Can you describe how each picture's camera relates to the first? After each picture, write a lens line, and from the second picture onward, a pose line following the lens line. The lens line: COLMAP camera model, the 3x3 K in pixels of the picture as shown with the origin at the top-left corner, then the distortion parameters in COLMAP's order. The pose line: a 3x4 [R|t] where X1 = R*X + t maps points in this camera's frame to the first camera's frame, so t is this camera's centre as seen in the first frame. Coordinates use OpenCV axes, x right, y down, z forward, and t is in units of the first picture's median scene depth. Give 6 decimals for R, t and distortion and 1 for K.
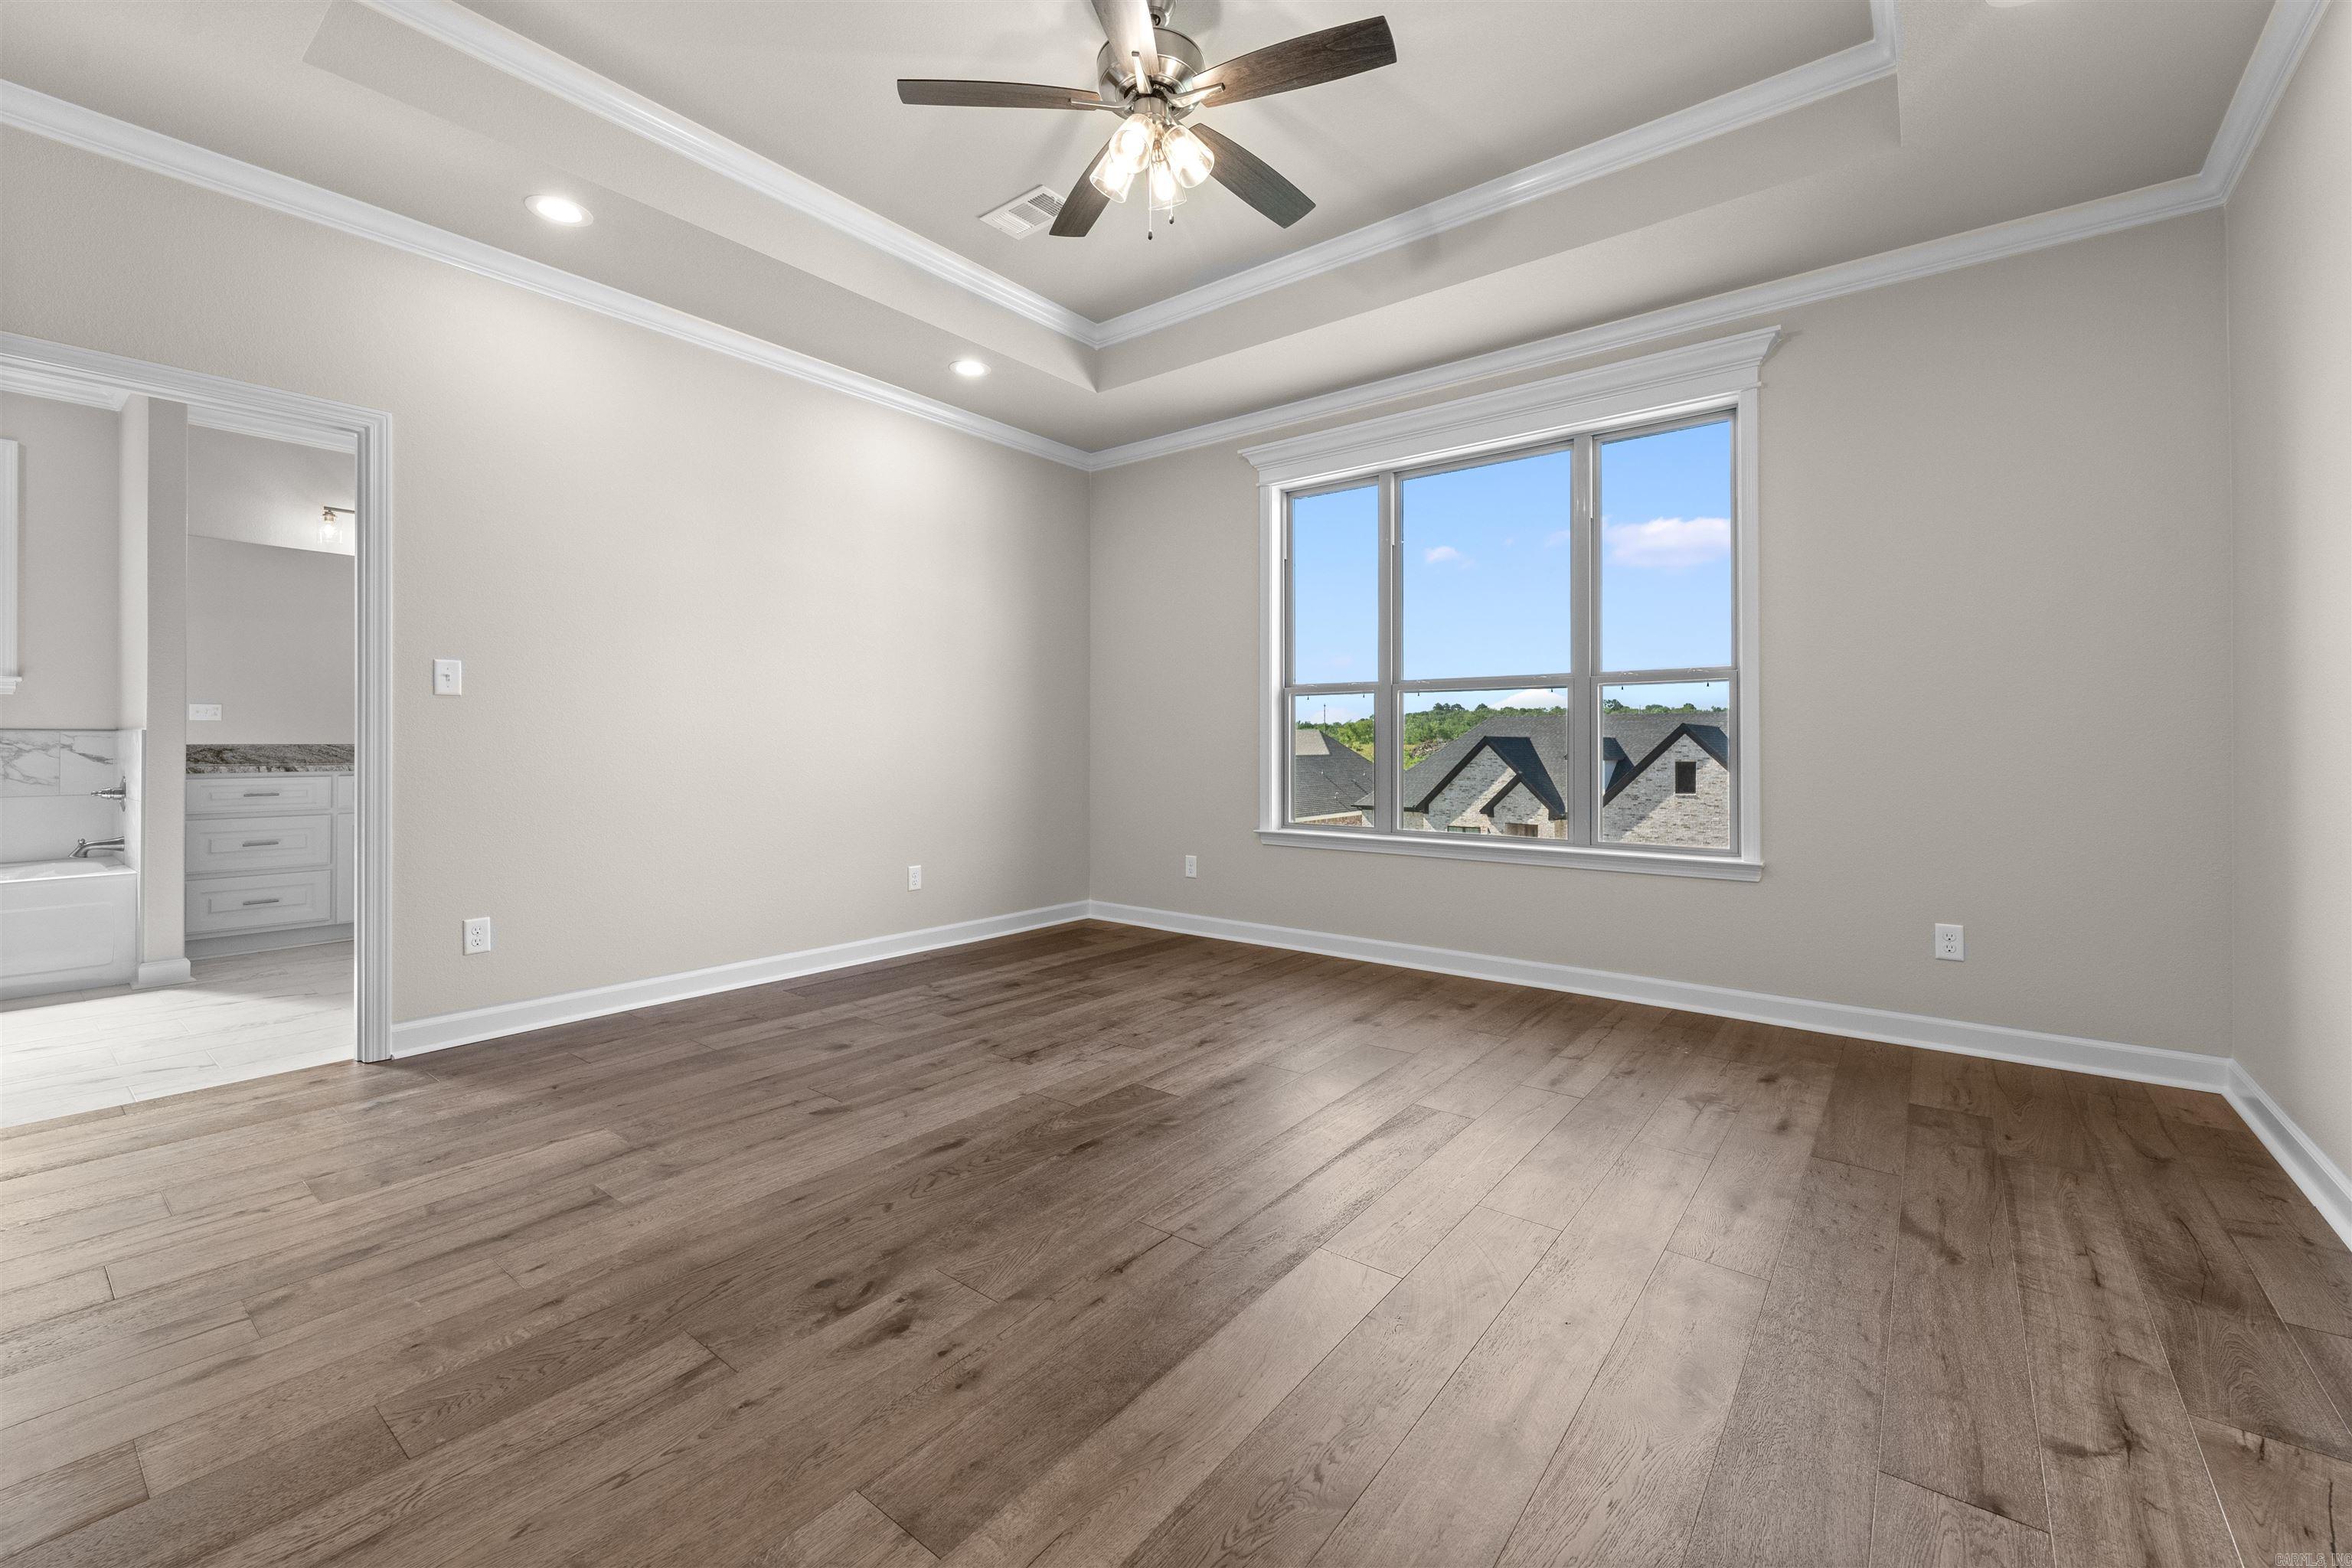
lens RADIAL K [[969.8, 0, 1157.3], [0, 969.8, 764.8], [0, 0, 1]] dist [0.000295, -0.000225]
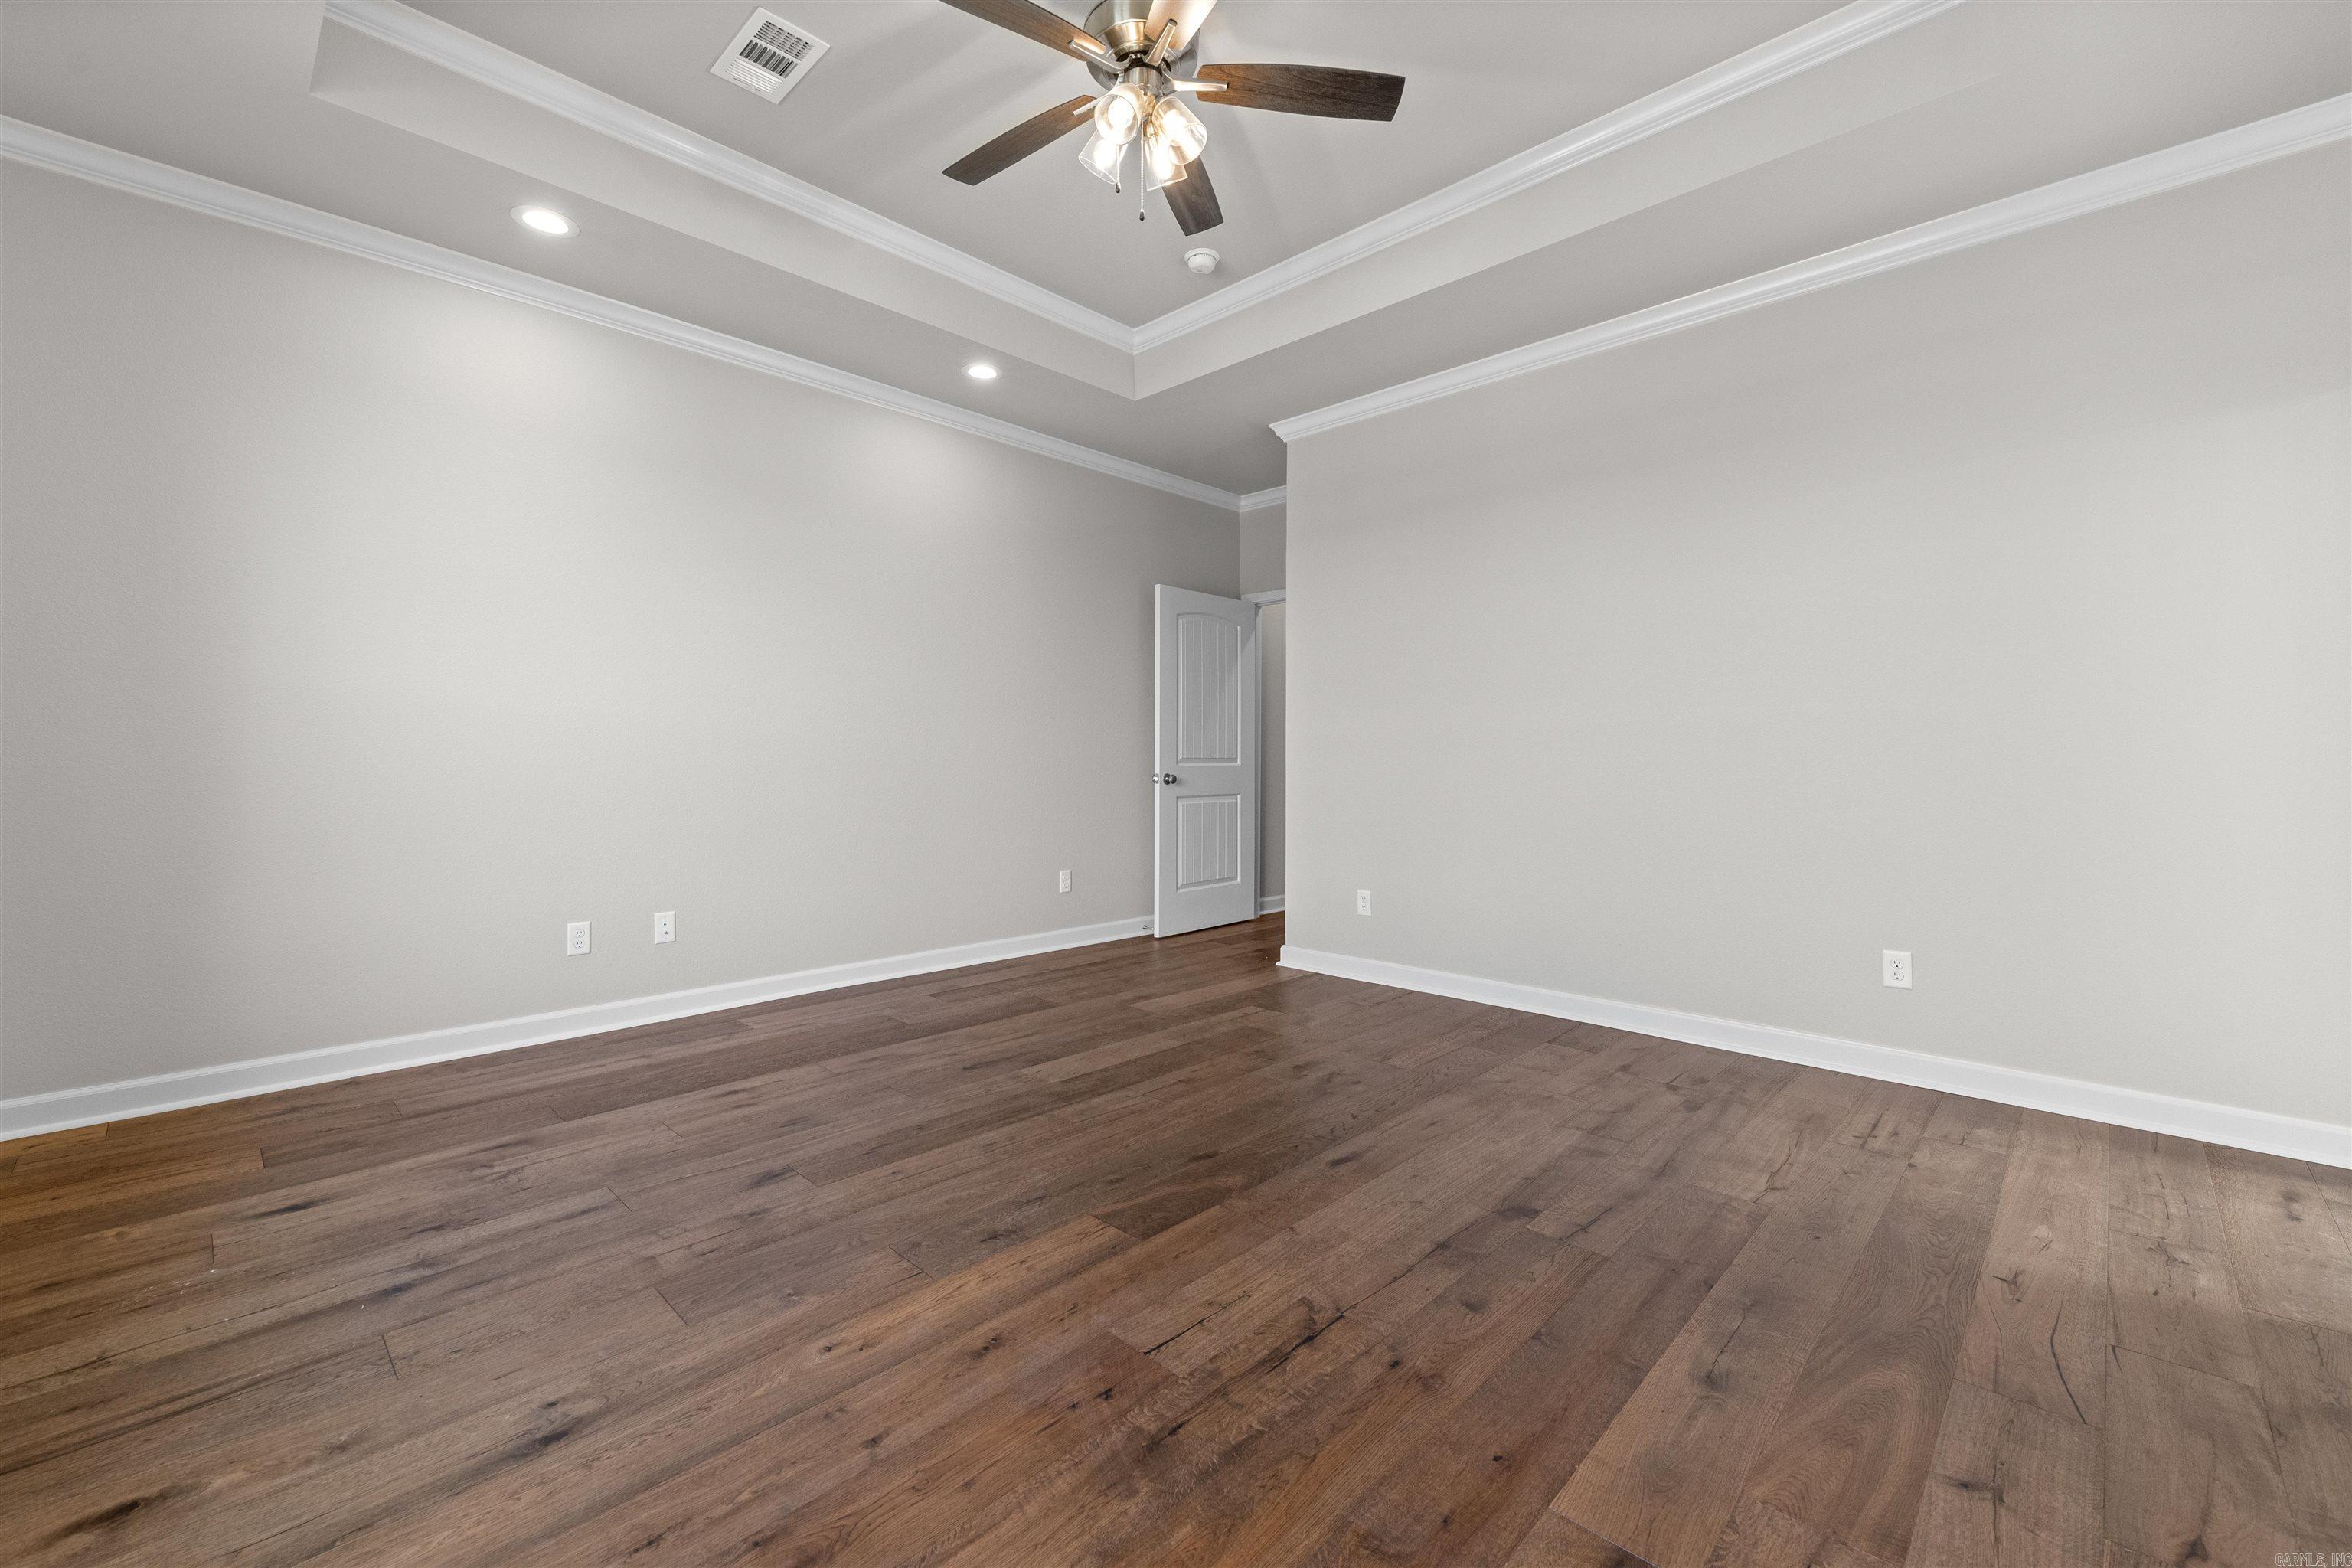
lens RADIAL K [[954.9, 0, 1173.8], [0, 954.9, 767.5], [0, 0, 1]] dist [0.003466, -0.000512]
pose [[-0.996299, -0.005111, 0.085805, -0.108936], [-0.002511, 0.999535, 0.030377, -0.039768], [-0.085921, 0.030049, -0.995849, 1.732576]]
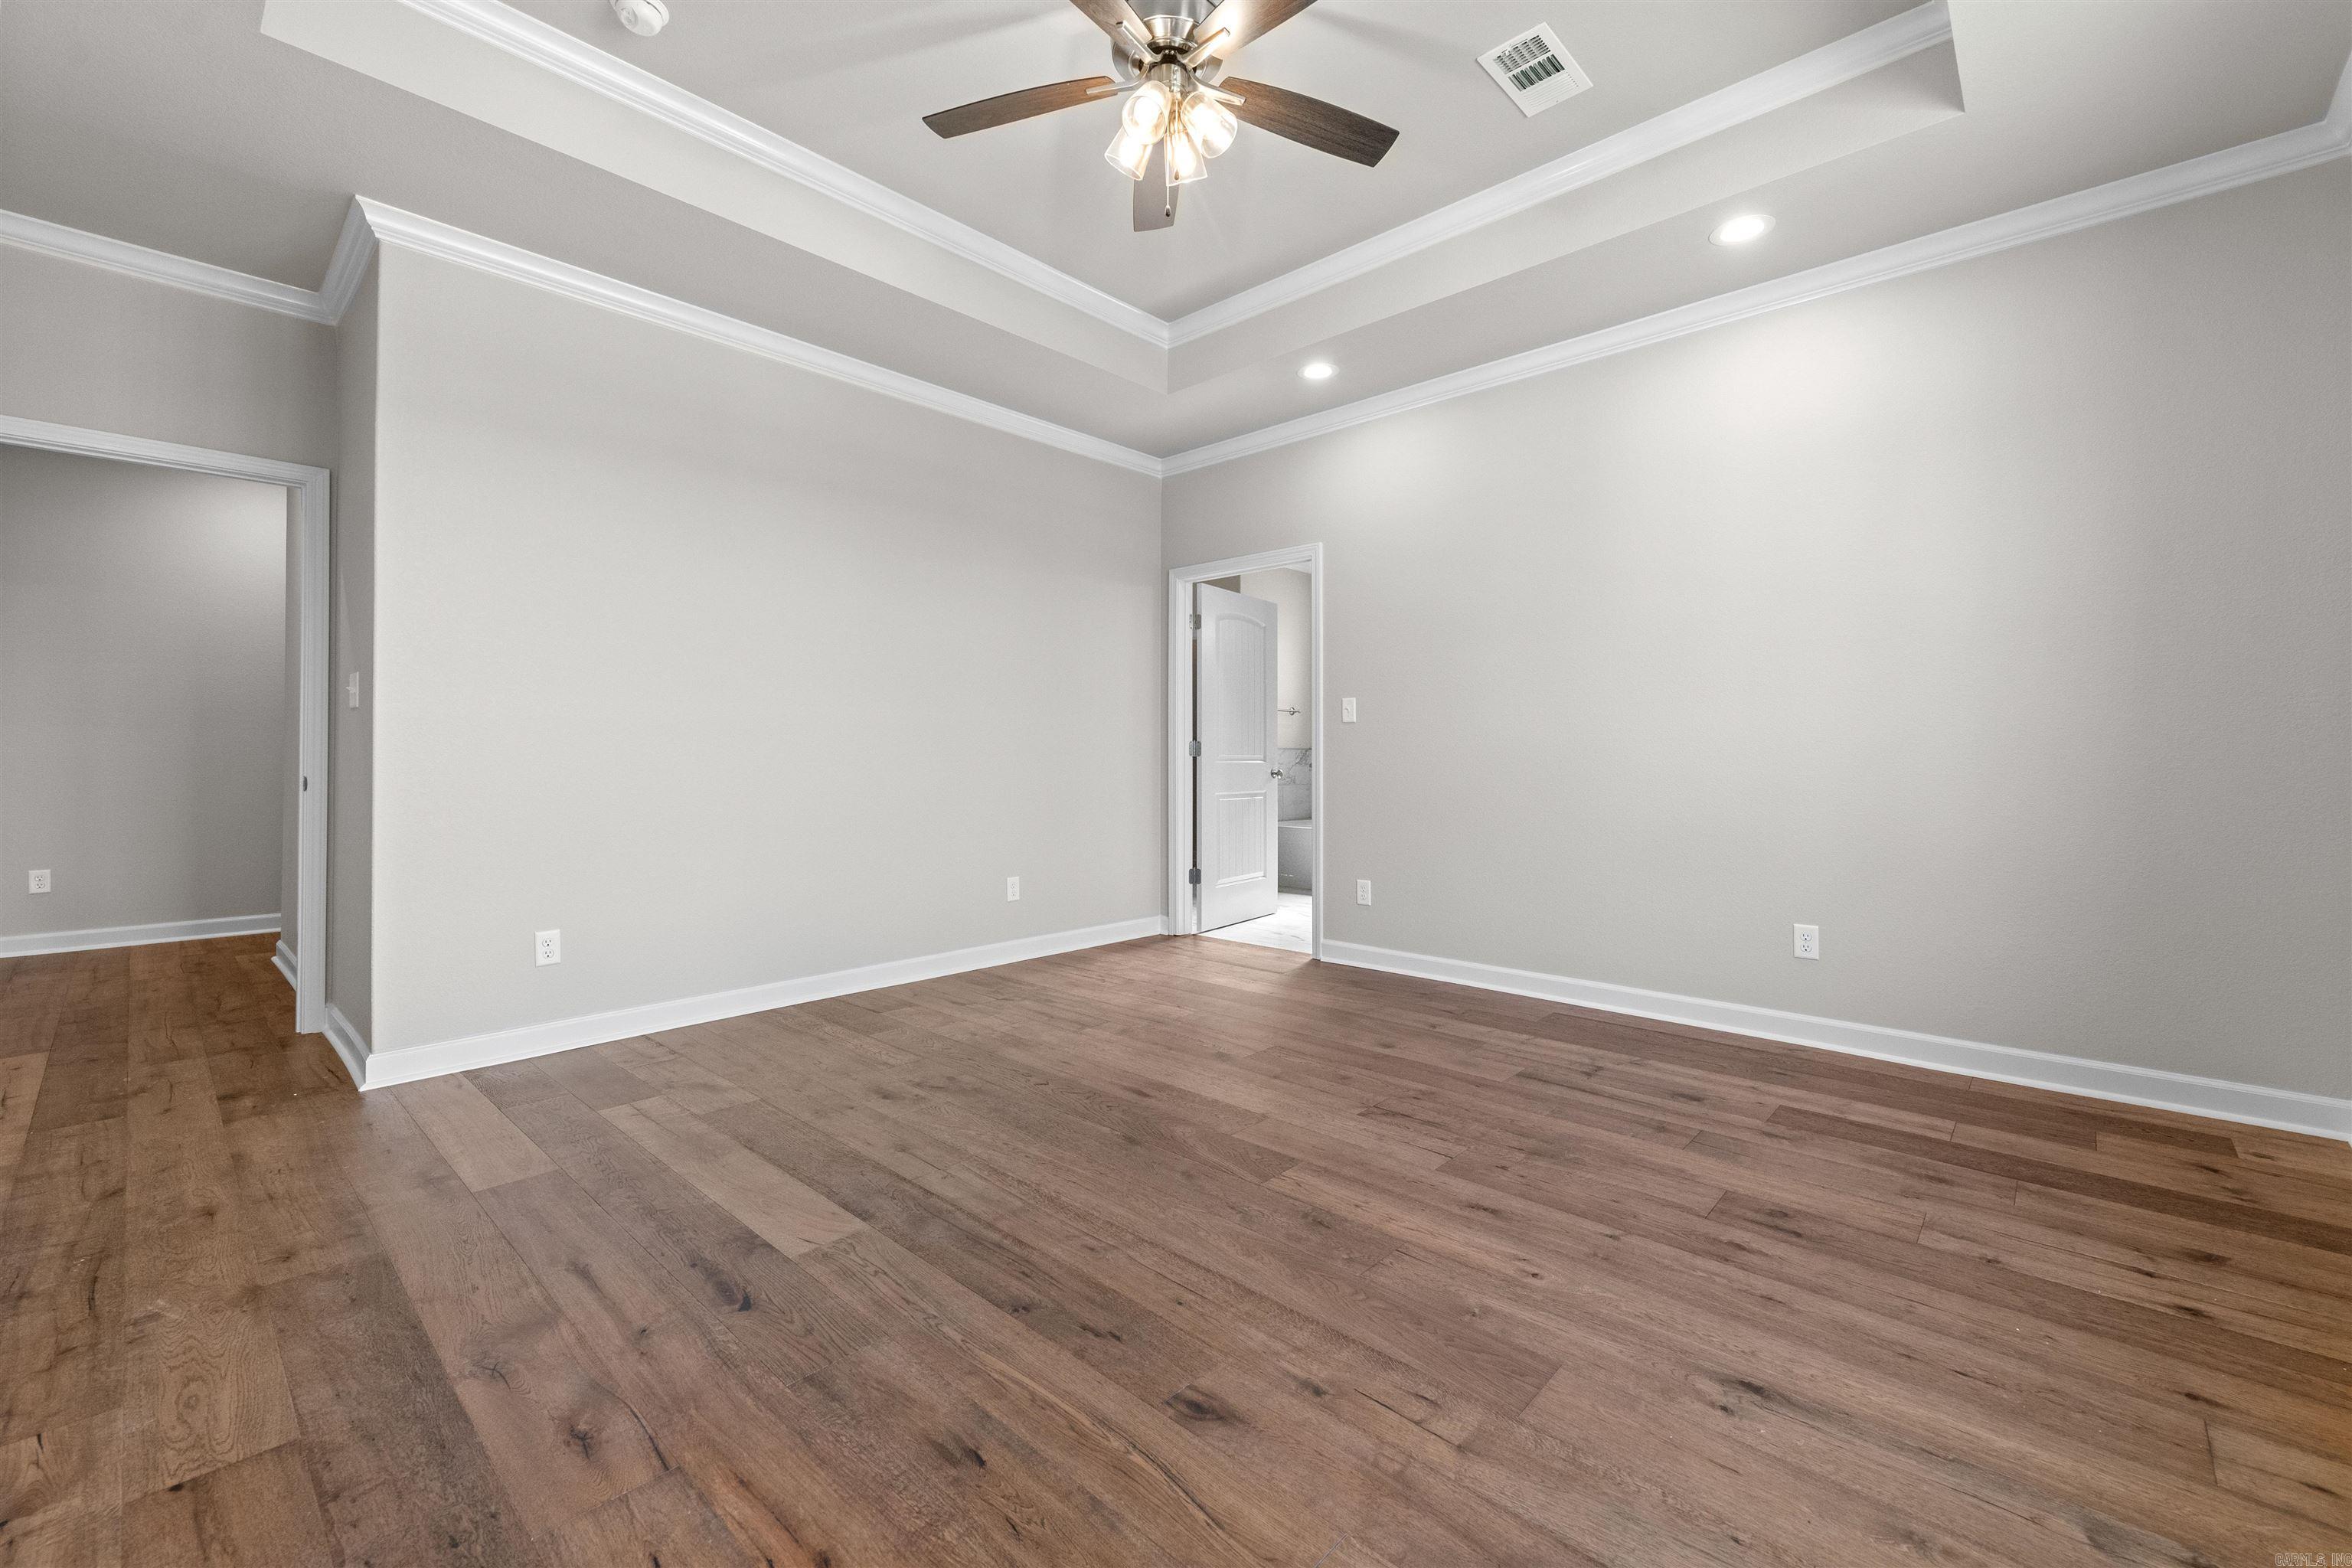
lens RADIAL K [[954.9, 0, 1173.8], [0, 954.9, 767.5], [0, 0, 1]] dist [0.003466, -0.000512]
pose [[-0.070164, 0.011193, -0.997473, 0.823427], [-0.023042, 0.999652, 0.012839, -0.019250], [0.997269, 0.023885, -0.069882, 0.966977]]
